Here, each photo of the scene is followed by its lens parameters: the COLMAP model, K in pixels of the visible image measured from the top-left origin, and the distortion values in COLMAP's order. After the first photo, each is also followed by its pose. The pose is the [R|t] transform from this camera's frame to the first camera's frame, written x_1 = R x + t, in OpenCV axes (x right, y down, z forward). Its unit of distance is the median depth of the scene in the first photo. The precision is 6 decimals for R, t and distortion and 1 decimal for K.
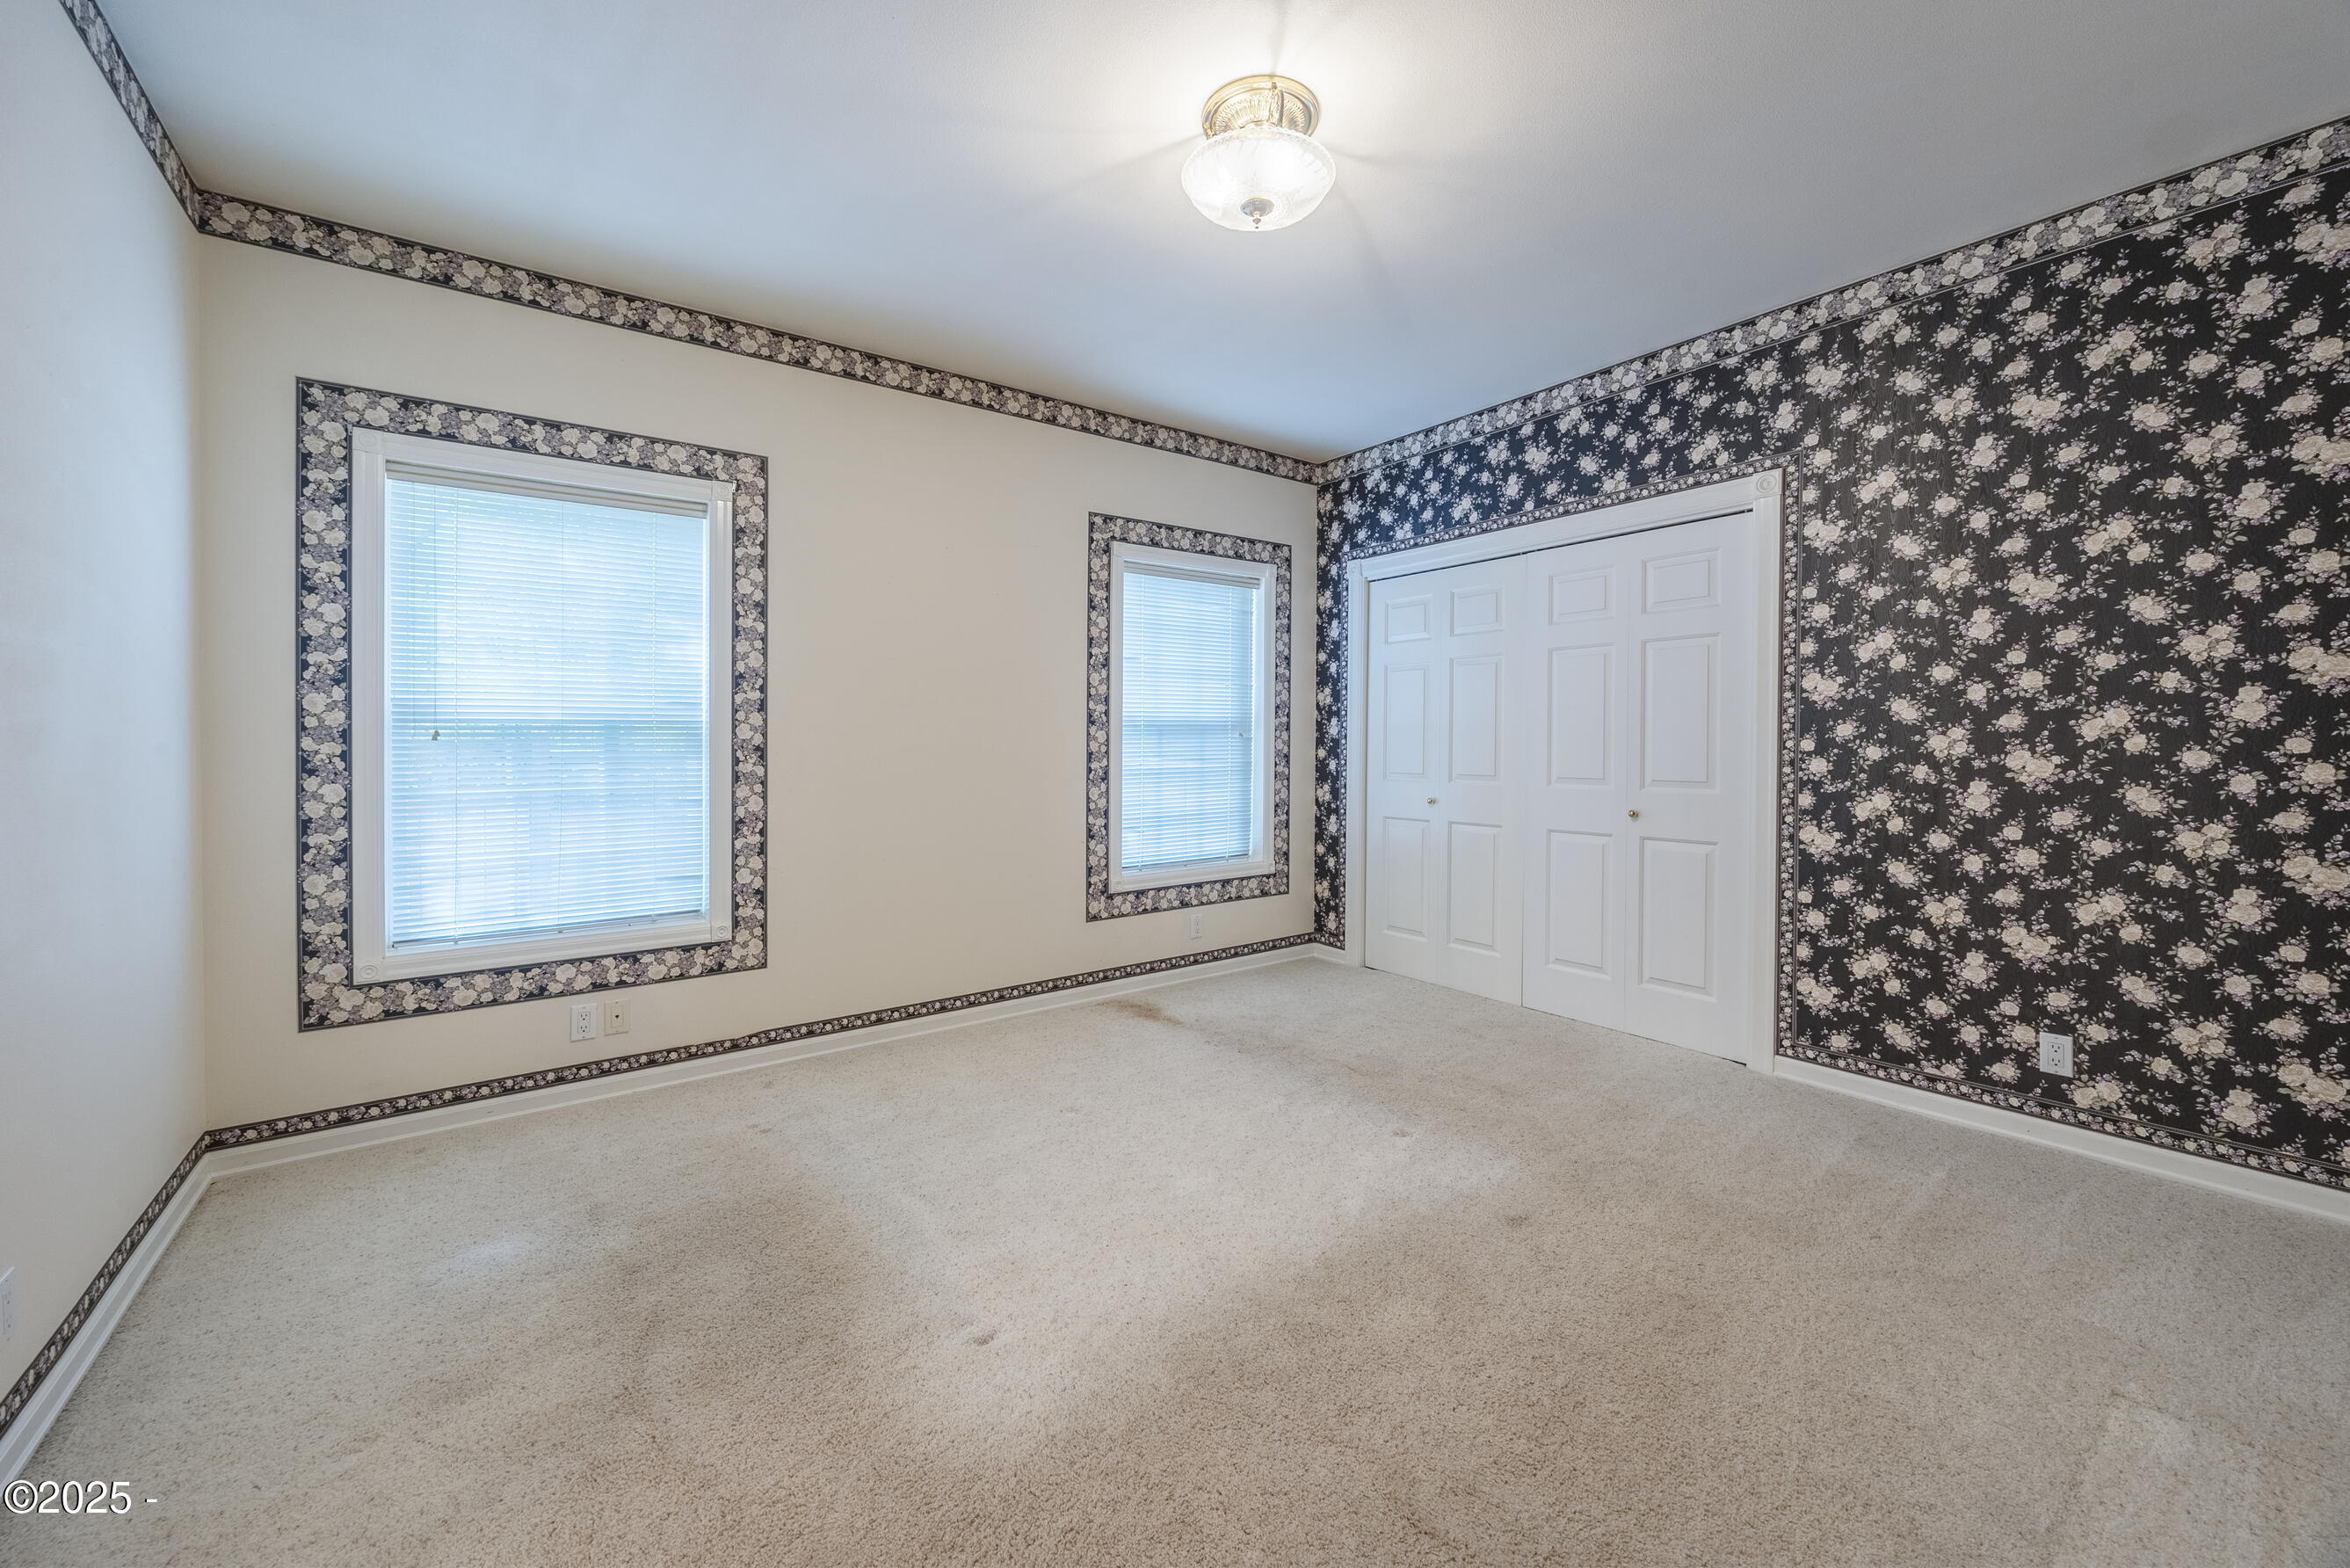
lens RADIAL K [[914.1, 0, 1177.5], [0, 914.1, 768.4], [0, 0, 1]] dist [-0.001230, -0.000086]
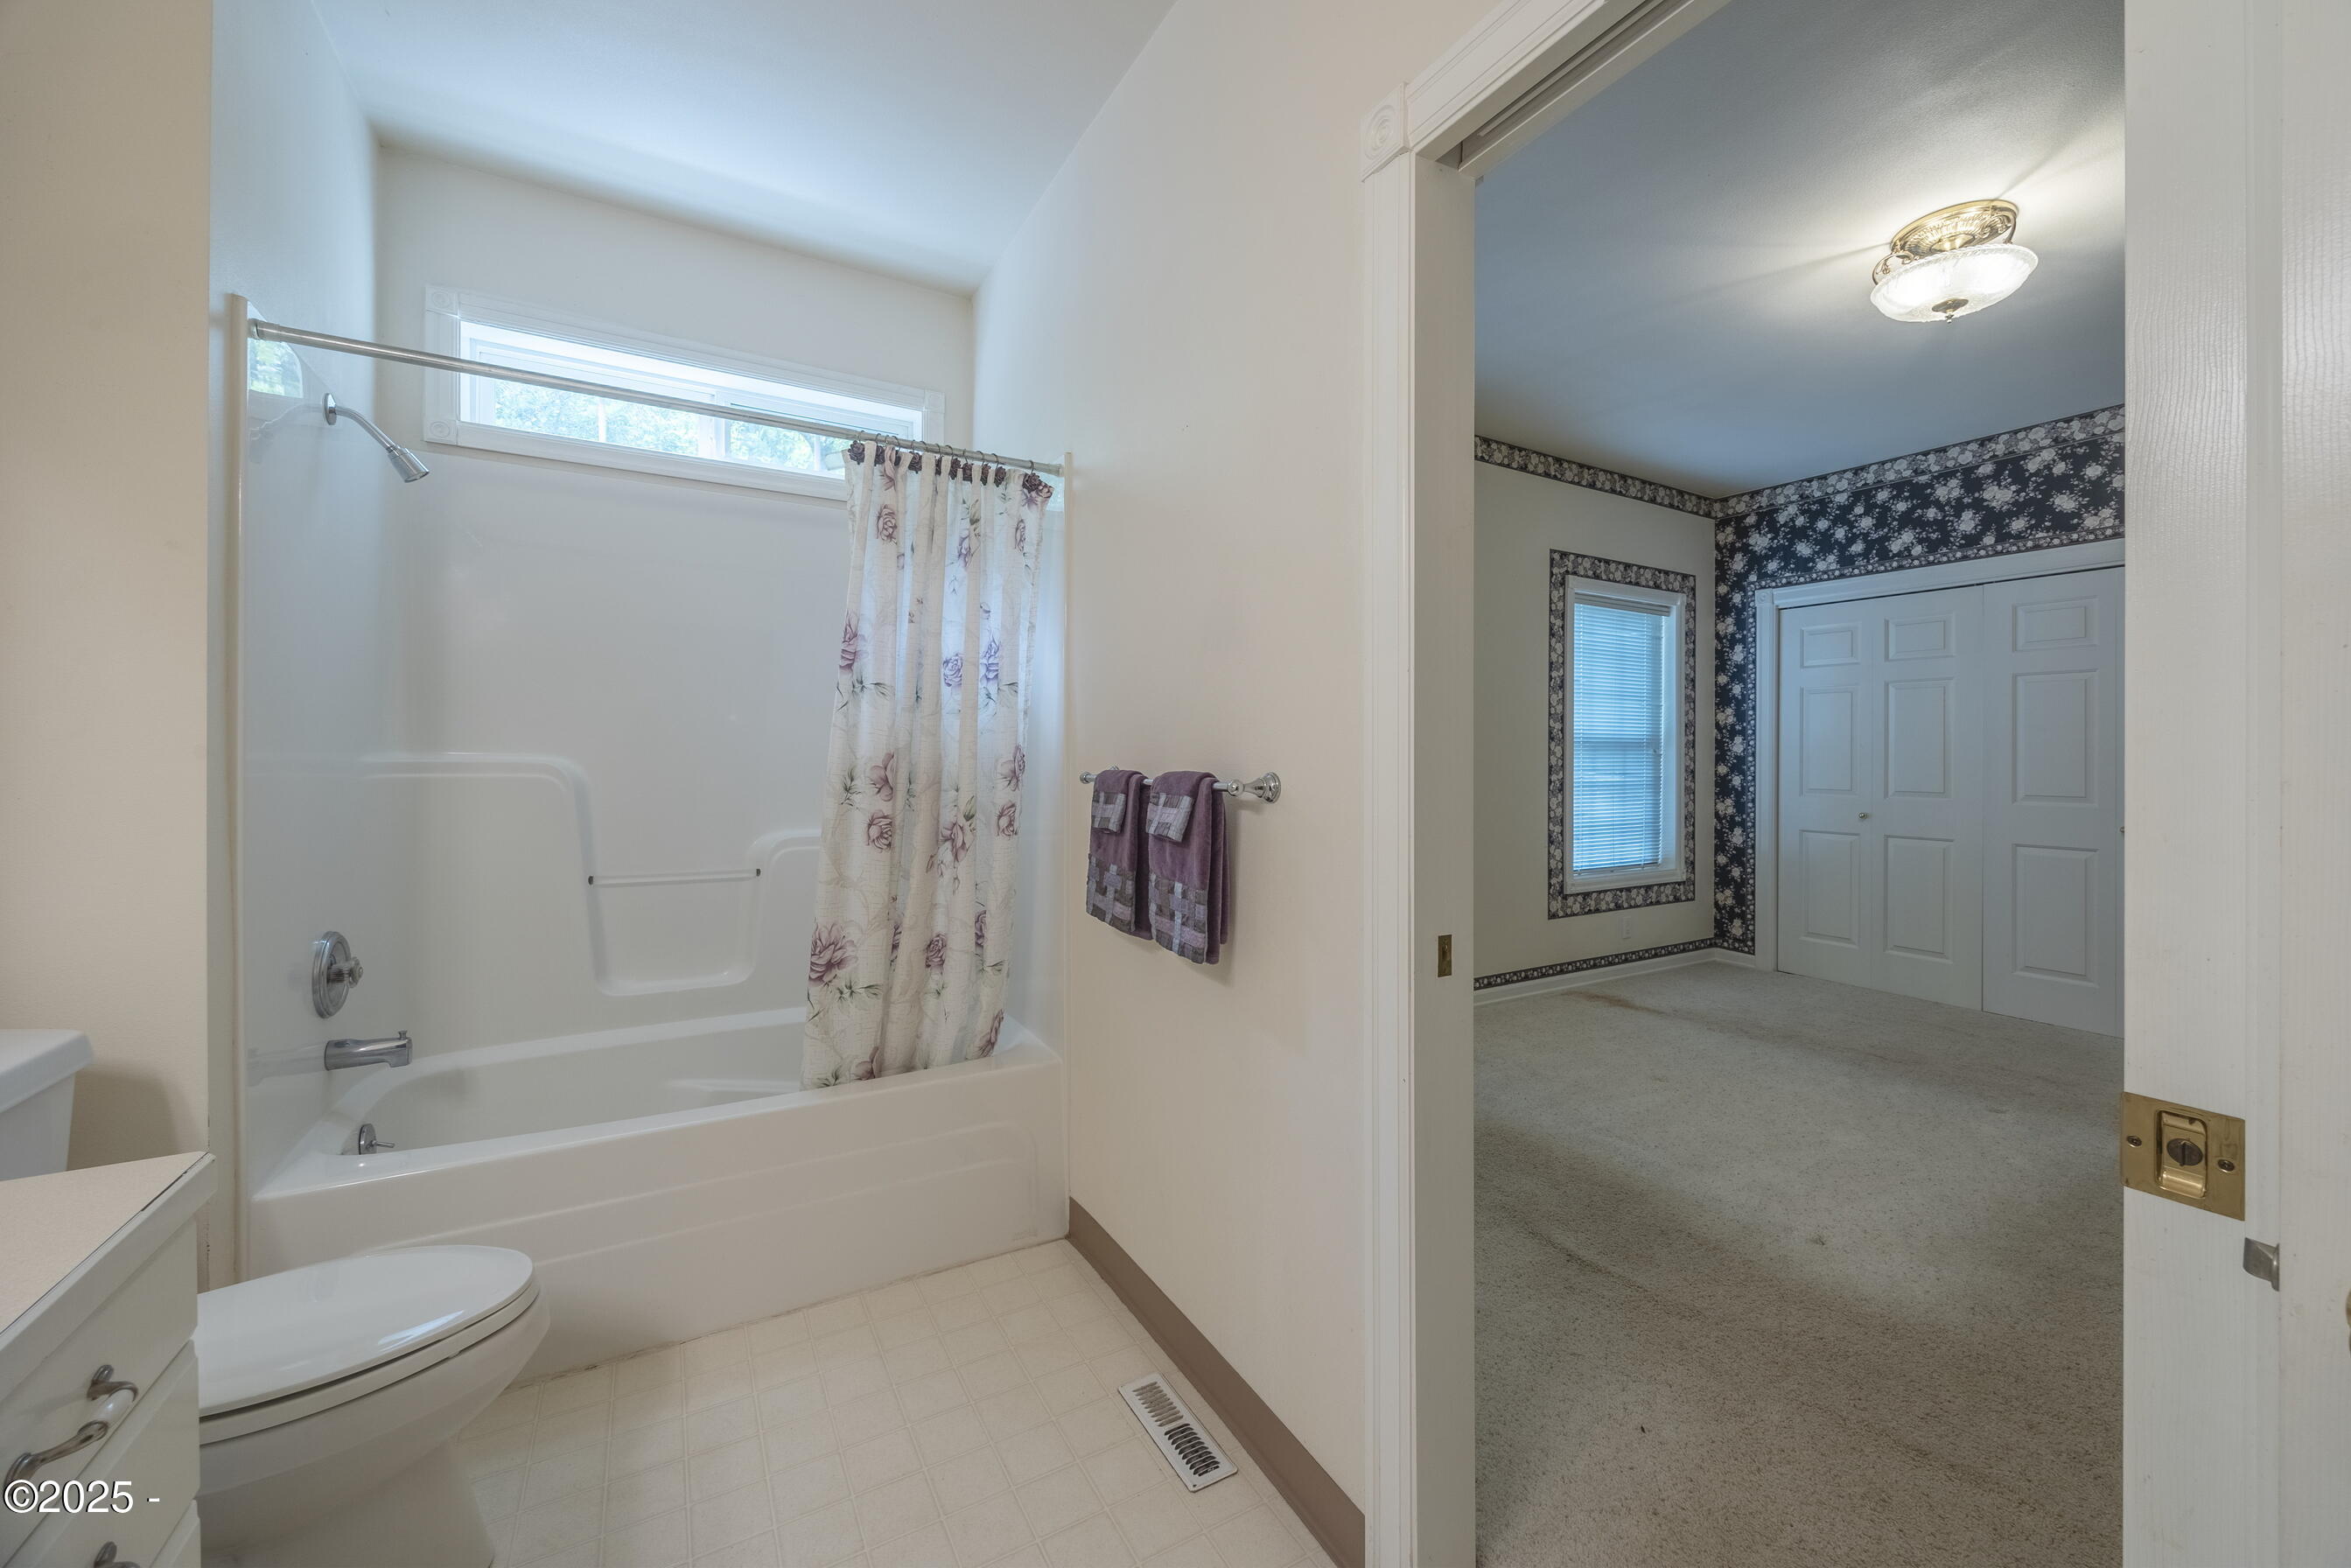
lens RADIAL K [[914.4, 0, 1177.3], [0, 914.4, 770.3], [0, 0, 1]] dist [-0.001230, -0.000086]
pose [[0.995267, 0.014025, -0.096166, -0.408164], [-0.015400, 0.999789, -0.013575, 0.009169], [0.095955, 0.014991, 0.995273, -0.133832]]
